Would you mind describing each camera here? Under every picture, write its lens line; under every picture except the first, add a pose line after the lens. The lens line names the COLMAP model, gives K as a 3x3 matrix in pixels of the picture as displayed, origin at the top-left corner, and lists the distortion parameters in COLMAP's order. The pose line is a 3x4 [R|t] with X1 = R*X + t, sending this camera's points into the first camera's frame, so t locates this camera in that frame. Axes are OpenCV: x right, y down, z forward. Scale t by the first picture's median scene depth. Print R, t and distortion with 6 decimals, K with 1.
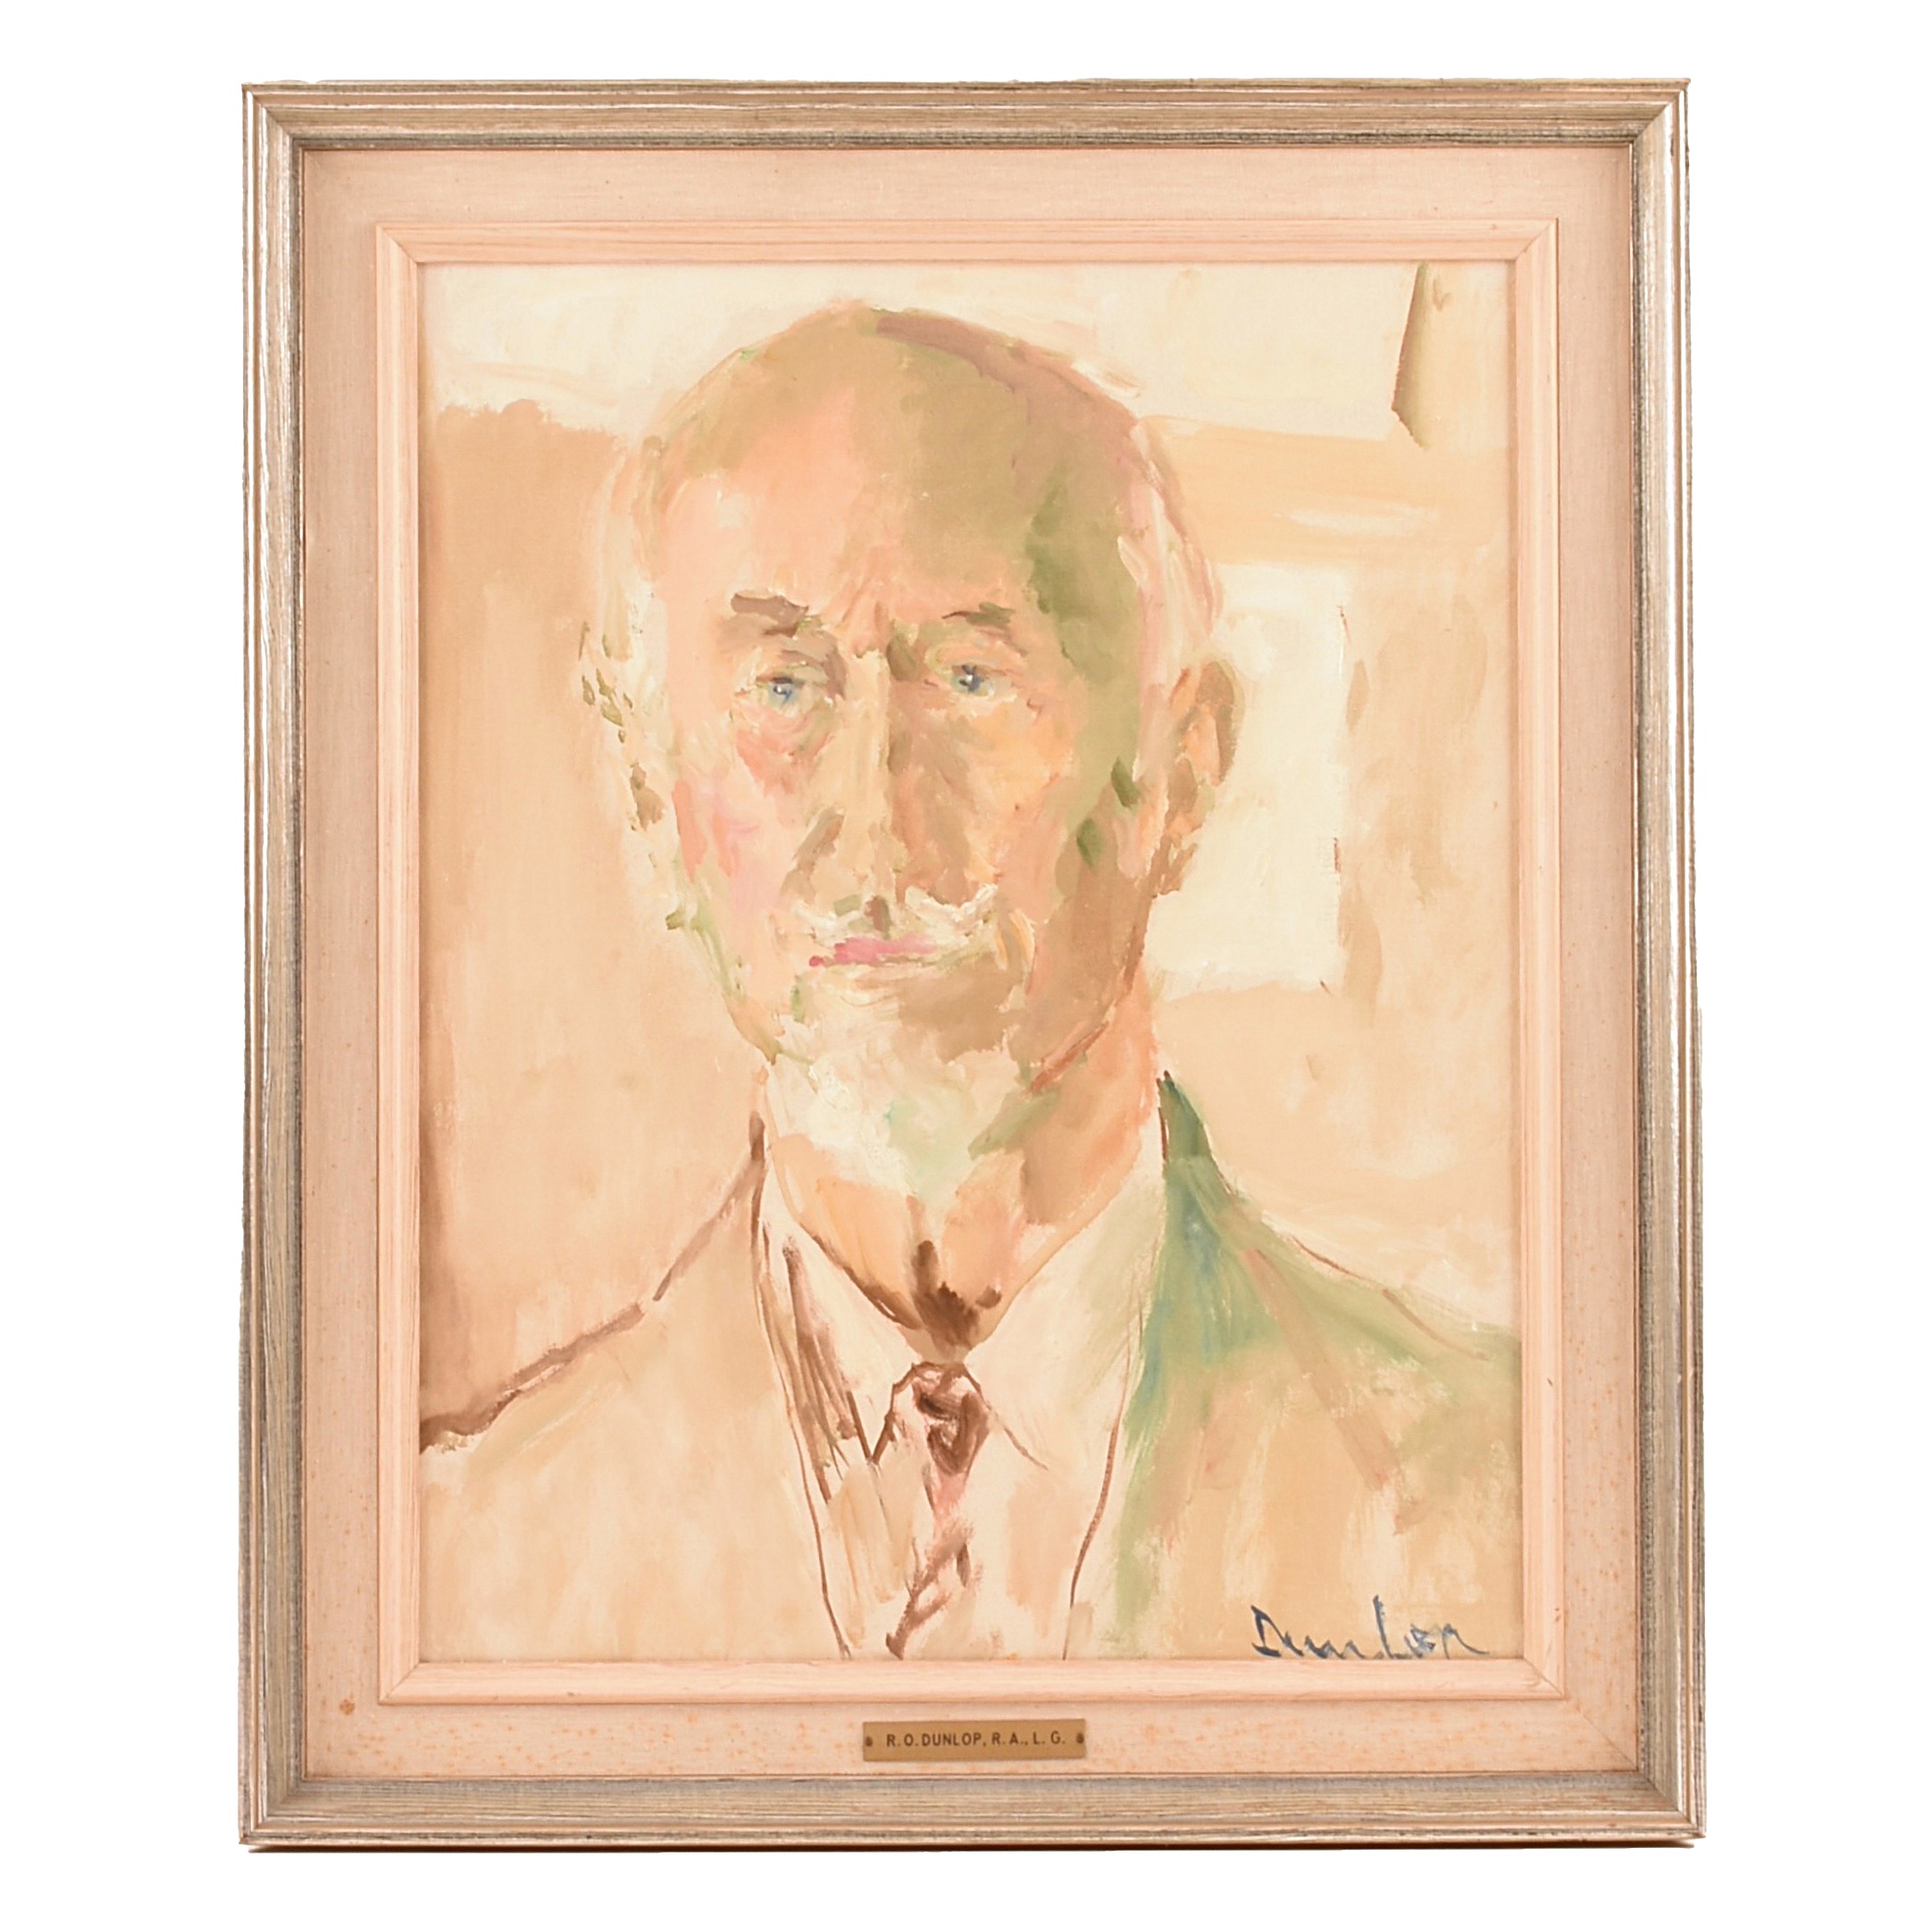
lens RADIAL K [[4723.4, 0, 966.0], [0, 4723.4, 966.0], [0, 0, 1]] dist [-0.026030, -0.283925]
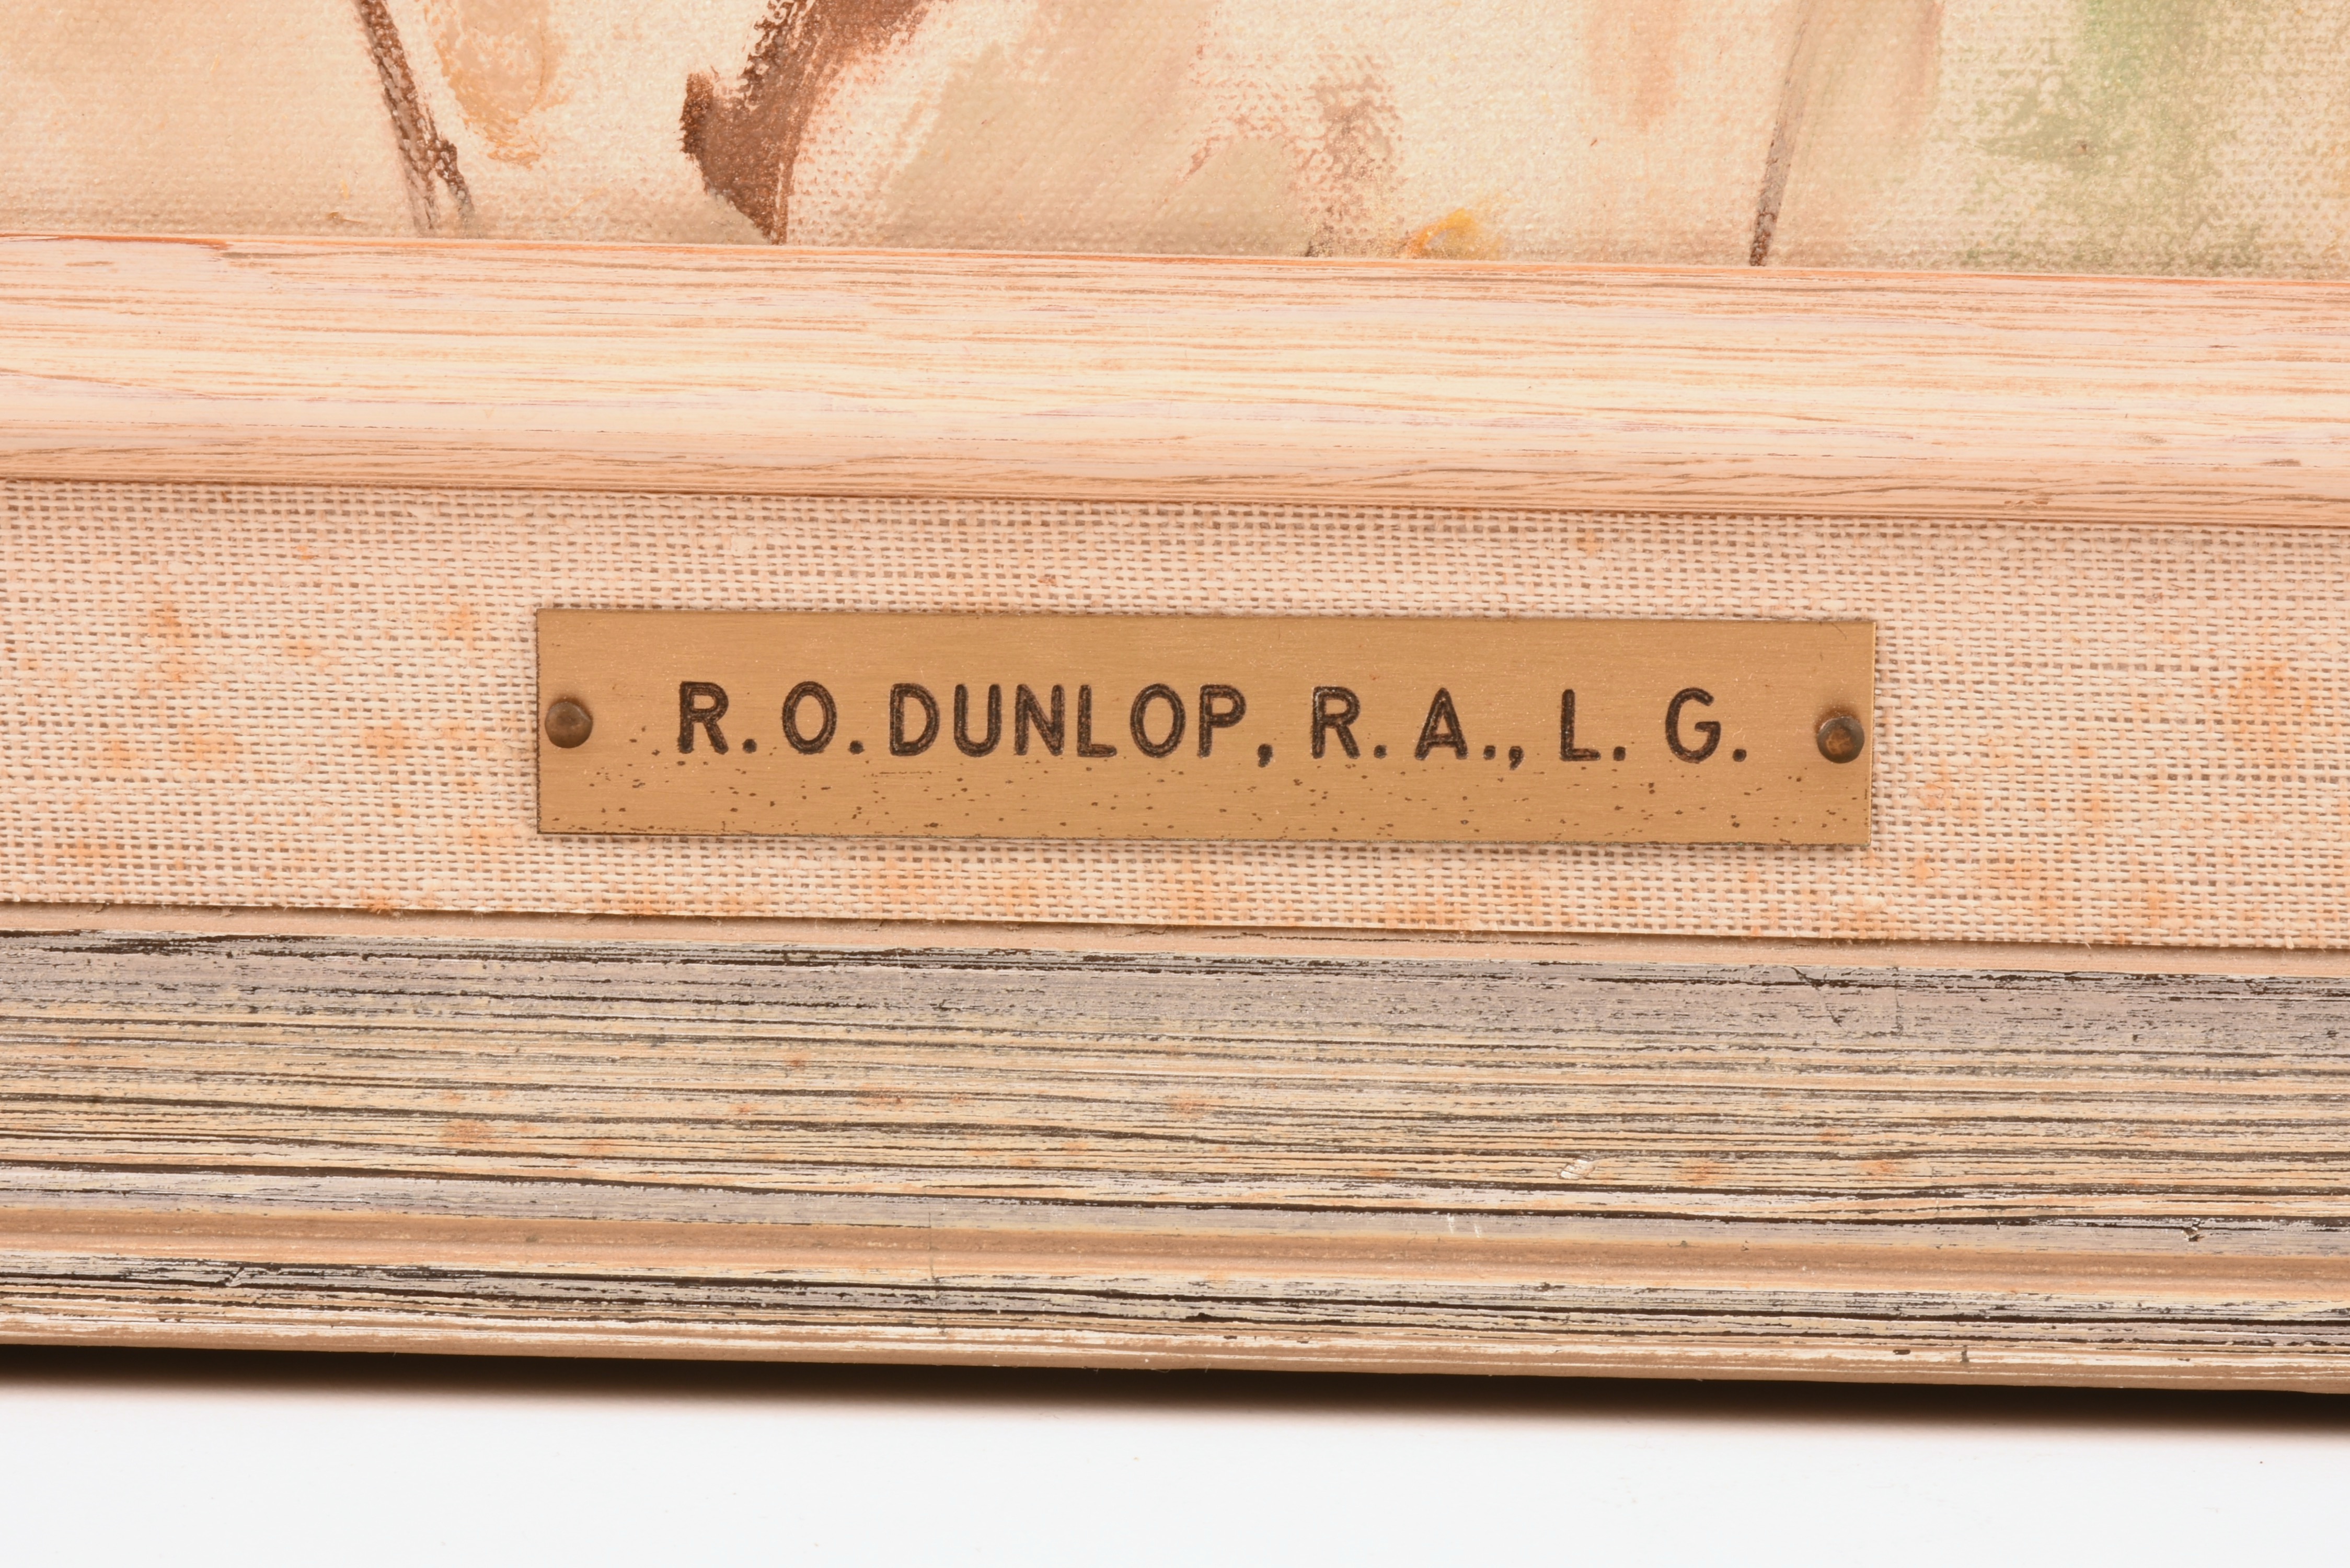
lens RADIAL K [[9503.6, 0, 1175.0], [0, 9503.6, 784.0], [0, 0, 1]] dist [-0.152032, -2.164600]
pose [[0.999684, 0.024828, -0.003980, 0.002124], [-0.023515, 0.979161, 0.201717, 0.097936], [0.008905, -0.201560, 0.979436, 0.667987]]
